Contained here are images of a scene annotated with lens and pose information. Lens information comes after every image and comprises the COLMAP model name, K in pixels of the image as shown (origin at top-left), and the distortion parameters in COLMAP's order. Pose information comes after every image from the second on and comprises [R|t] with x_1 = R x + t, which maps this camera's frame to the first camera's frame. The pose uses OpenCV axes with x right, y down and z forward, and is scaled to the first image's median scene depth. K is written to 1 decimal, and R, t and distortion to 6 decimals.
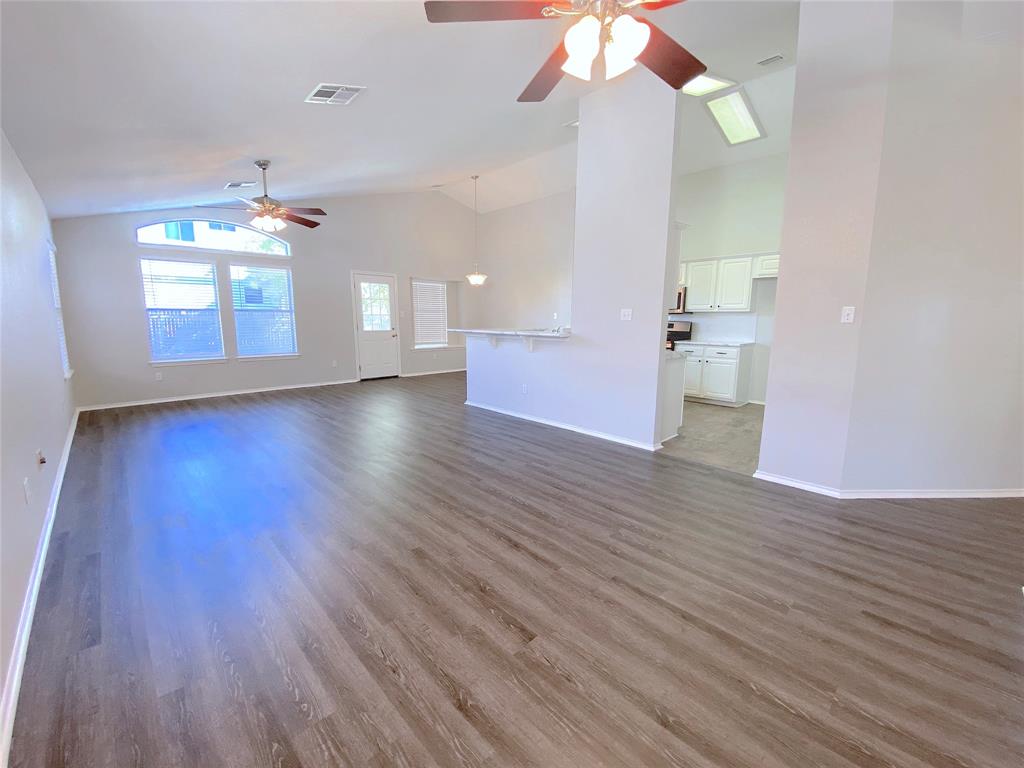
lens RADIAL K [[415.3, 0, 510.4], [0, 415.3, 381.5], [0, 0, 1]] dist [0.040322, -0.032295]
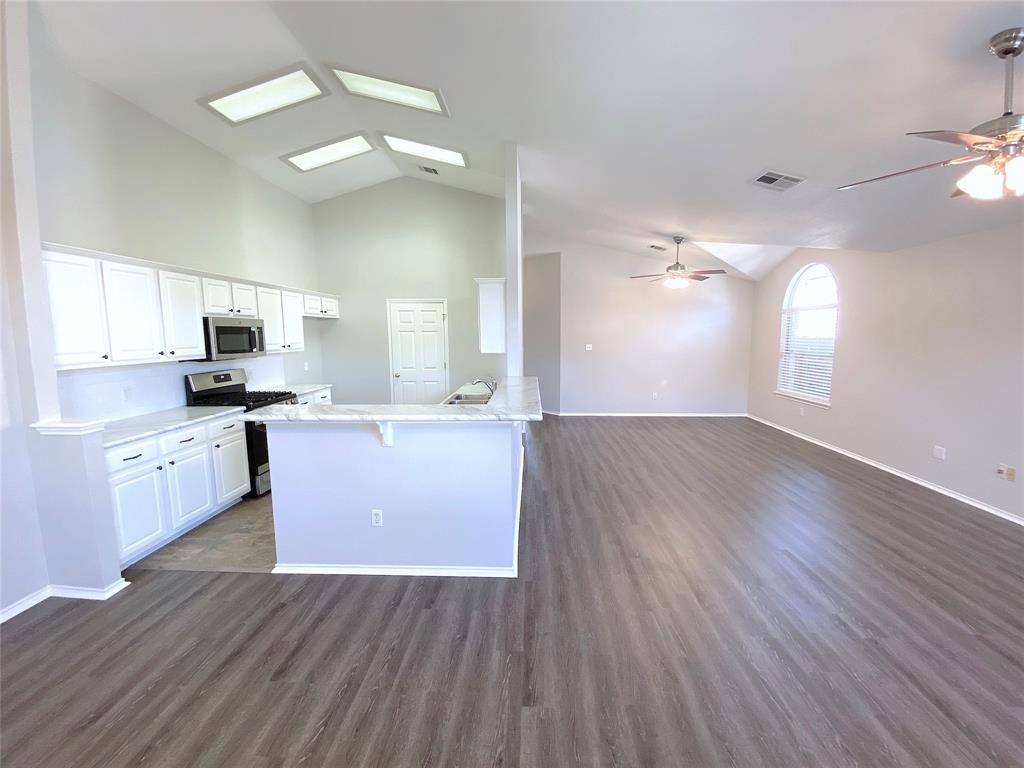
lens RADIAL K [[417.9, 0, 509.3], [0, 417.9, 381.4], [0, 0, 1]] dist [0.024153, -0.021995]
pose [[-0.681845, -0.083743, 0.726688, -0.618557], [0.119198, 0.967428, 0.223329, -0.367955], [-0.721720, 0.238895, -0.649653, 1.858475]]
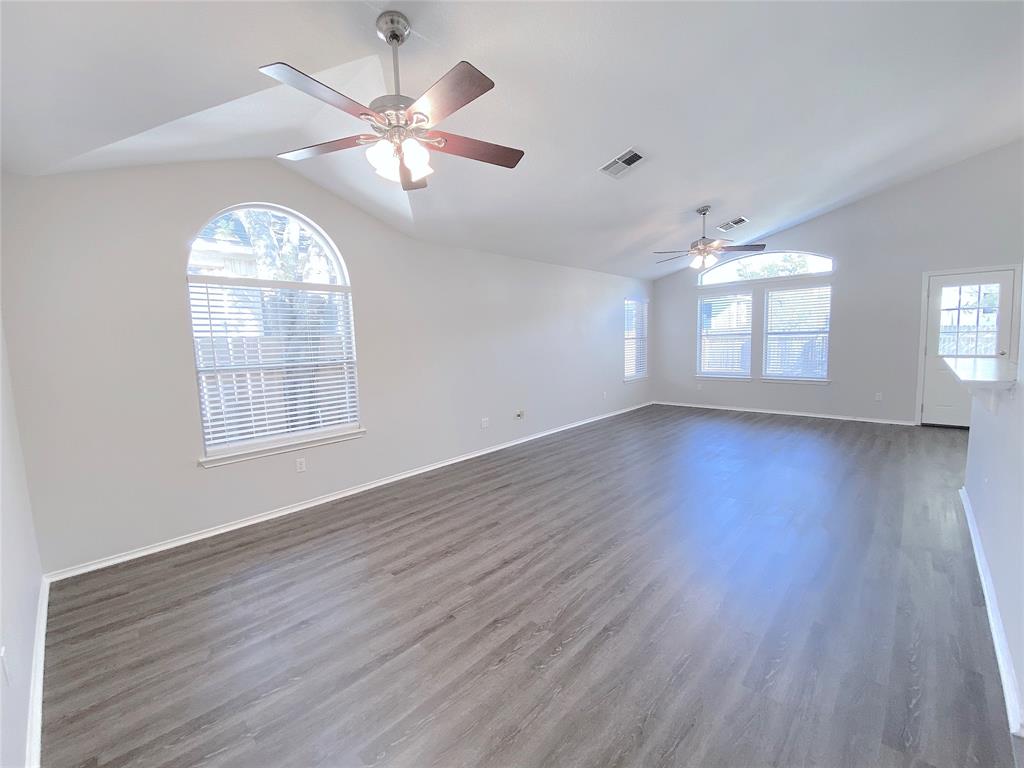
lens RADIAL K [[415.3, 0, 510.4], [0, 415.3, 381.5], [0, 0, 1]] dist [0.040322, -0.032295]
pose [[0.045299, 0.094323, -0.994511, 0.611313], [-0.124223, 0.988337, 0.088079, -0.101572], [0.991220, 0.119551, 0.056488, 0.512194]]
